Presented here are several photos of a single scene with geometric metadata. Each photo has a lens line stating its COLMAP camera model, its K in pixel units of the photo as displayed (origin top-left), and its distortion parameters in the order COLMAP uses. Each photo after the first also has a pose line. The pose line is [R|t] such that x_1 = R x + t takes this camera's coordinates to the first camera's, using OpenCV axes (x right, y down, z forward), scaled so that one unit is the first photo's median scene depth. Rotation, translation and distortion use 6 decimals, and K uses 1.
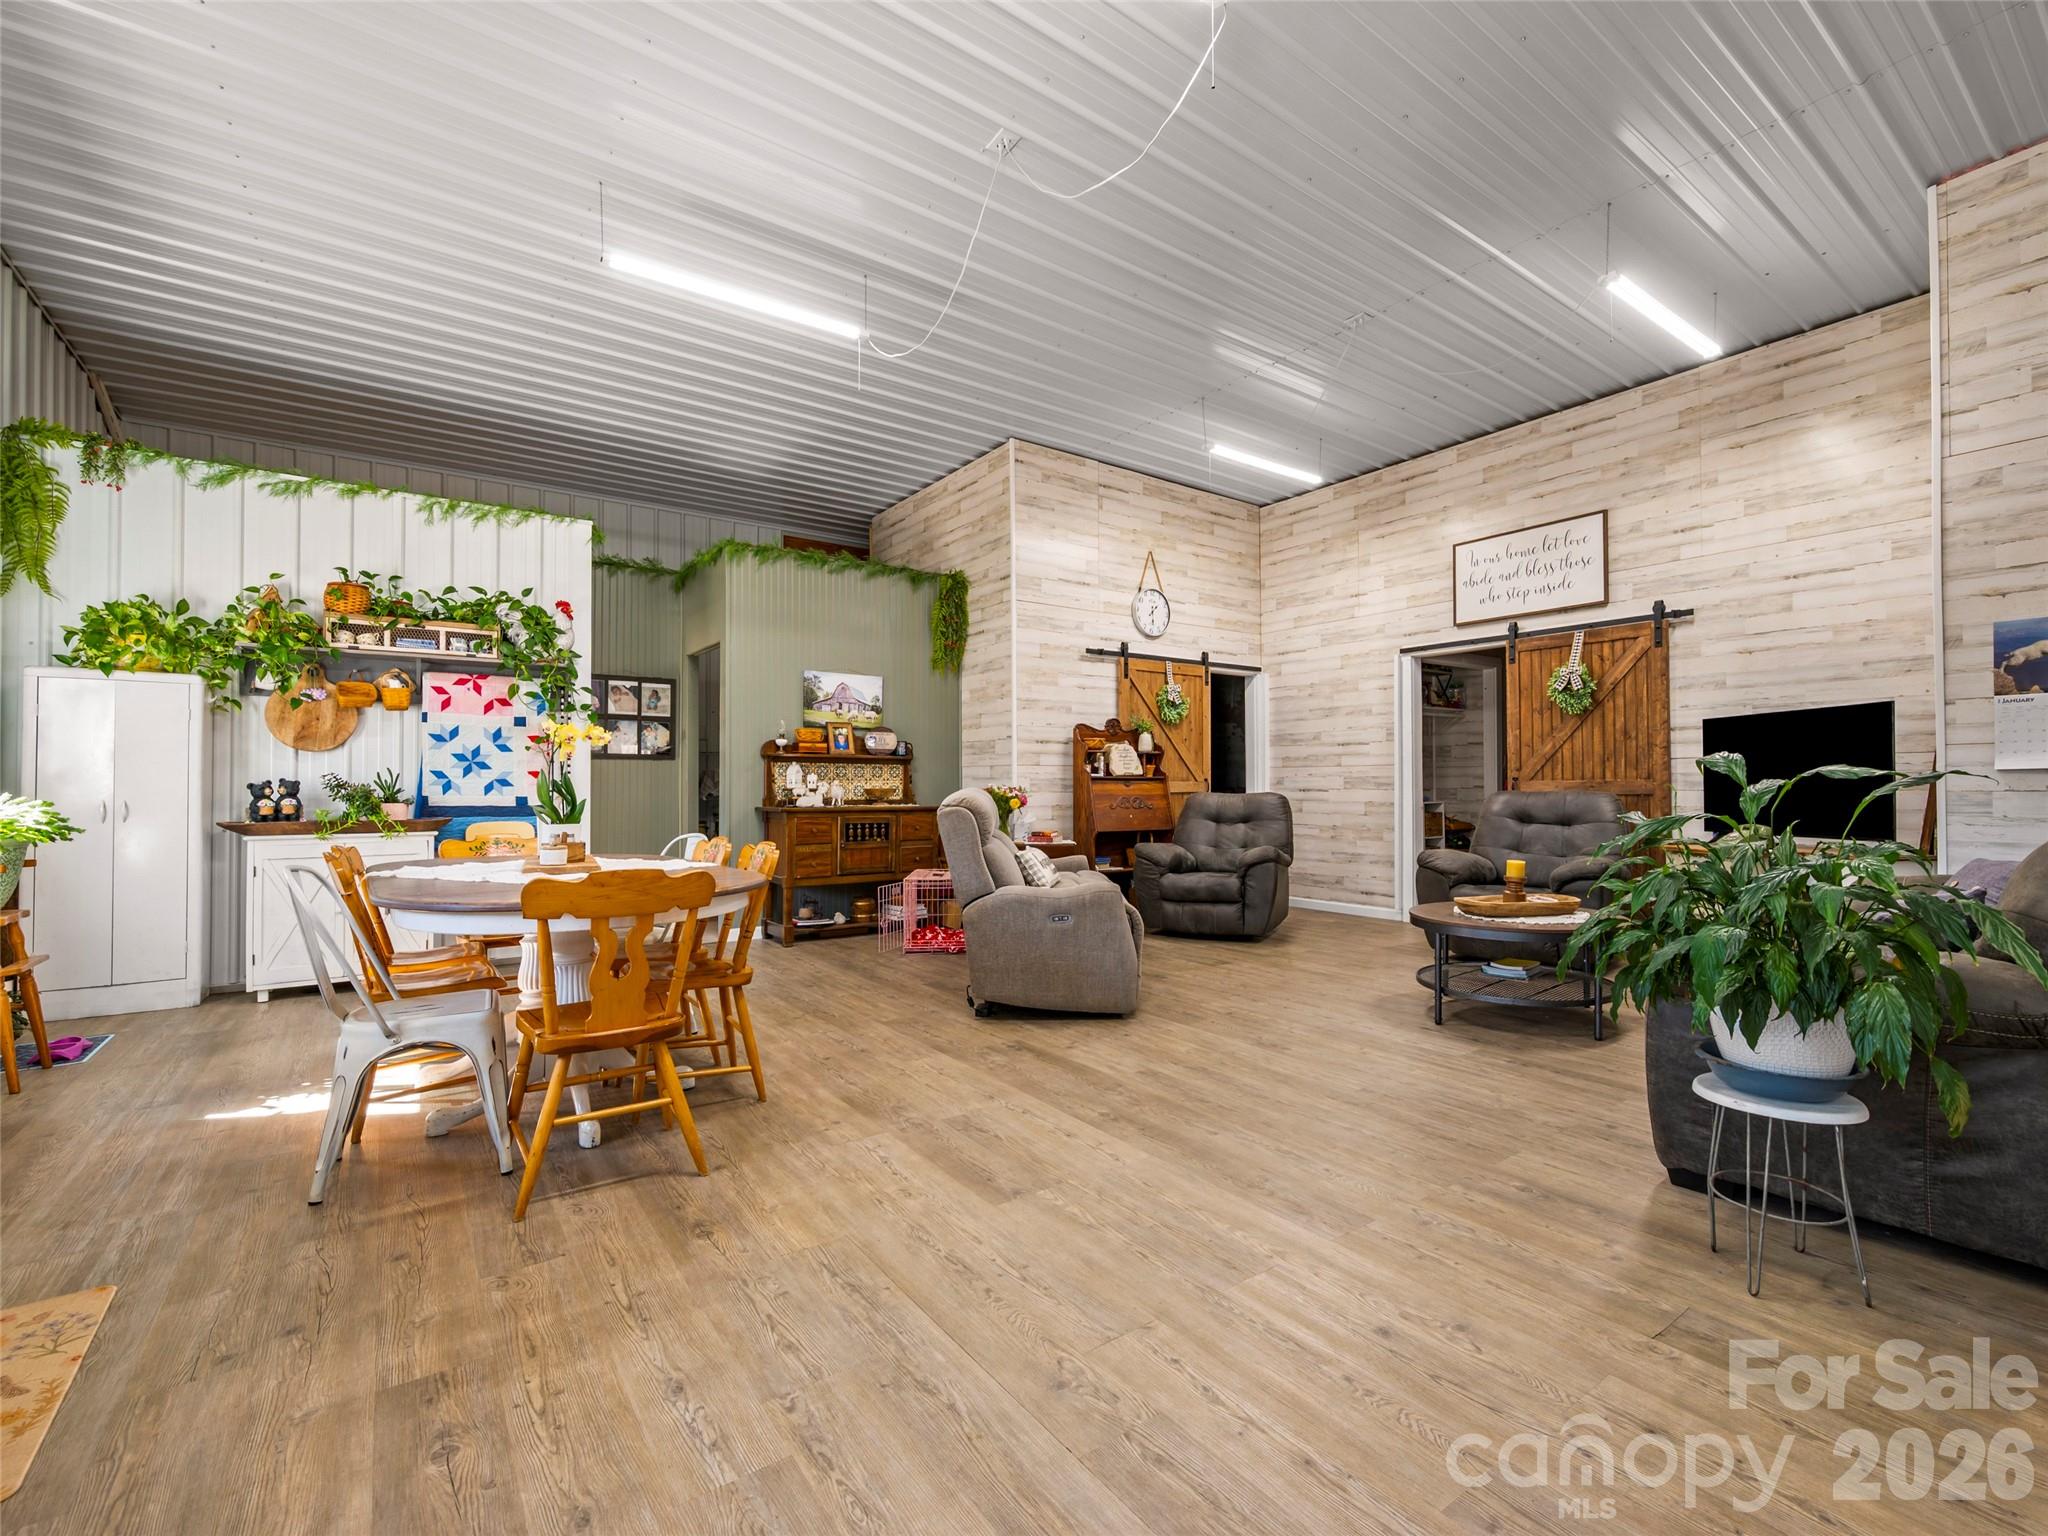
lens RADIAL K [[923.1, 0, 1069.2], [0, 923.1, 776.0], [0, 0, 1]] dist [-0.001065, 0.000300]
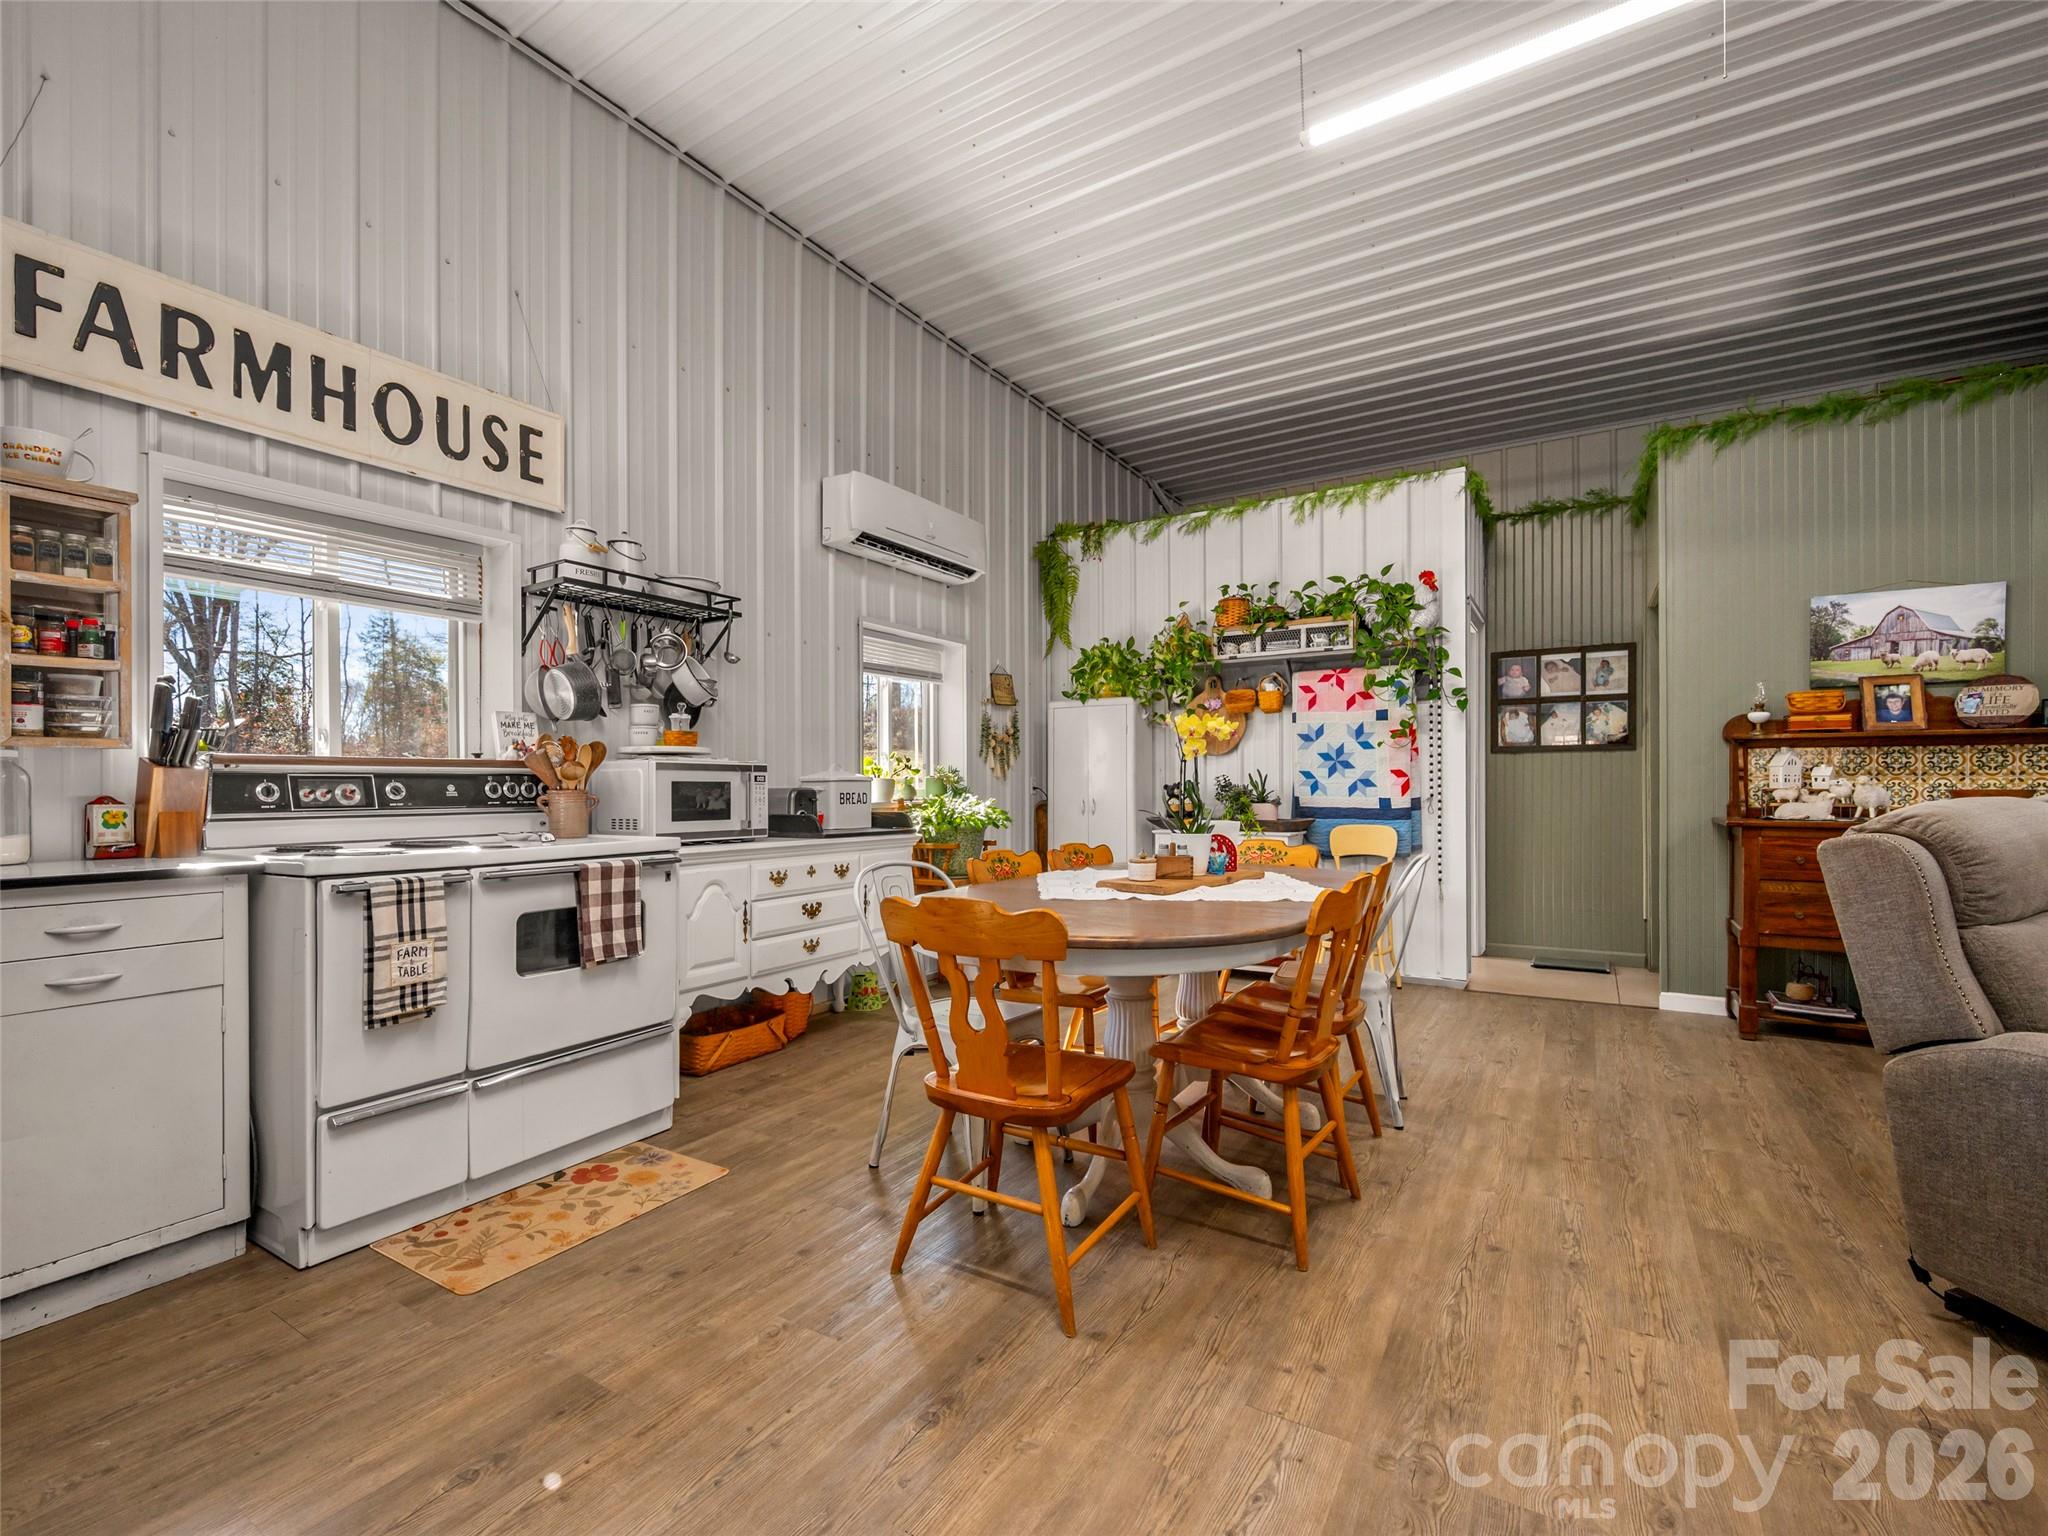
lens RADIAL K [[923.1, 0, 990.4], [0, 923.1, 787.4], [0, 0, 1]] dist [-0.001065, 0.000300]
pose [[0.349479, 0.000971, -0.936944, 0.115087], [0.014243, 0.999878, 0.006348, 0.000620], [0.936836, -0.015564, 0.349423, 0.314944]]
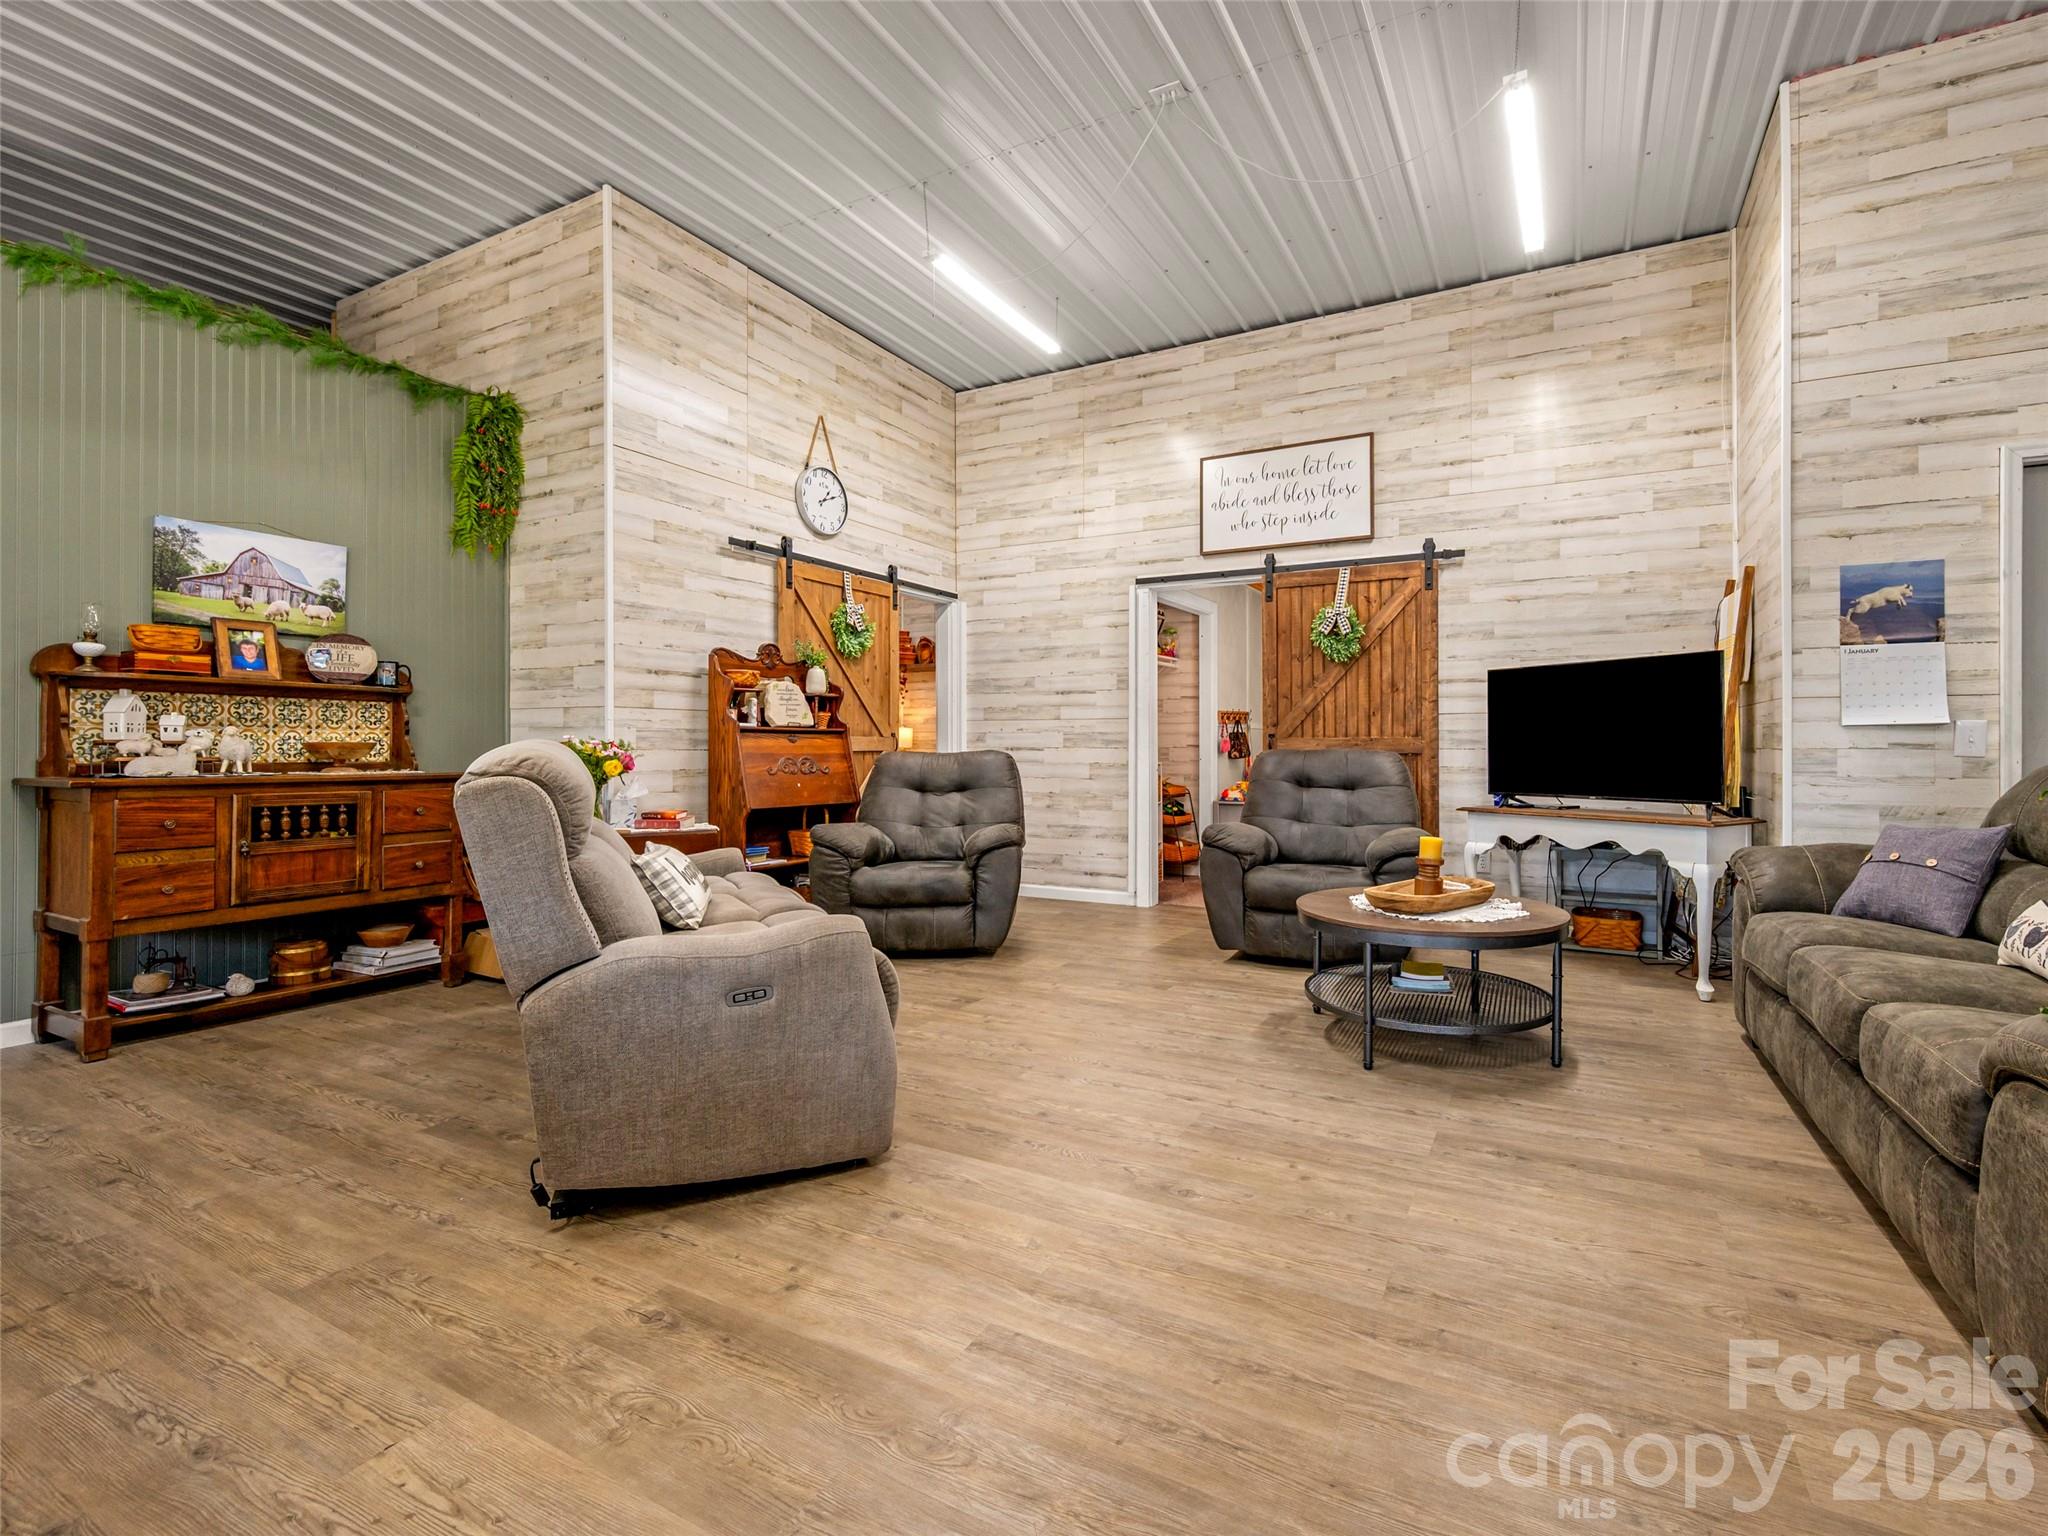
lens RADIAL K [[923.1, 0, 1107.4], [0, 923.1, 745.8], [0, 0, 1]] dist [-0.001065, 0.000300]
pose [[0.893834, 0.004858, 0.448372, -0.045101], [-0.008765, 0.999940, 0.006638, 0.009178], [-0.448312, -0.009864, 0.893823, 0.339827]]
